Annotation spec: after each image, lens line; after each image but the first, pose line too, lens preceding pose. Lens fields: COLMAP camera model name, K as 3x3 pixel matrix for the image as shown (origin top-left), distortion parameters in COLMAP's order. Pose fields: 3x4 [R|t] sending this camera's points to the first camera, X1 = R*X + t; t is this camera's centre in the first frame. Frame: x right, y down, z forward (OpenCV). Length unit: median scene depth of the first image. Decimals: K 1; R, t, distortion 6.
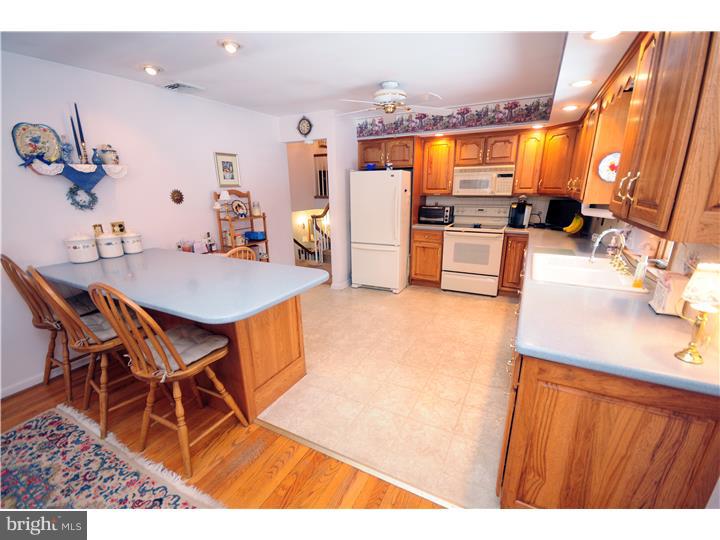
lens RADIAL K [[319.3, 0, 353.7], [0, 319.3, 276.6], [0, 0, 1]] dist [0.000738, -0.003147]
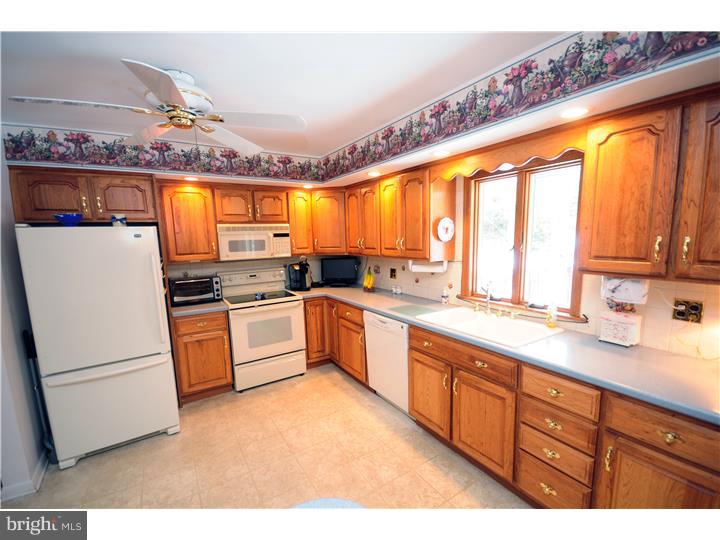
lens RADIAL K [[319.3, 0, 361.8], [0, 319.3, 276.6], [0, 0, 1]] dist [0.000738, -0.003147]
pose [[0.473832, -0.114495, 0.873140, -0.187700], [0.262778, 0.964722, -0.016099, -0.127348], [-0.840494, 0.237071, 0.487203, 0.392448]]
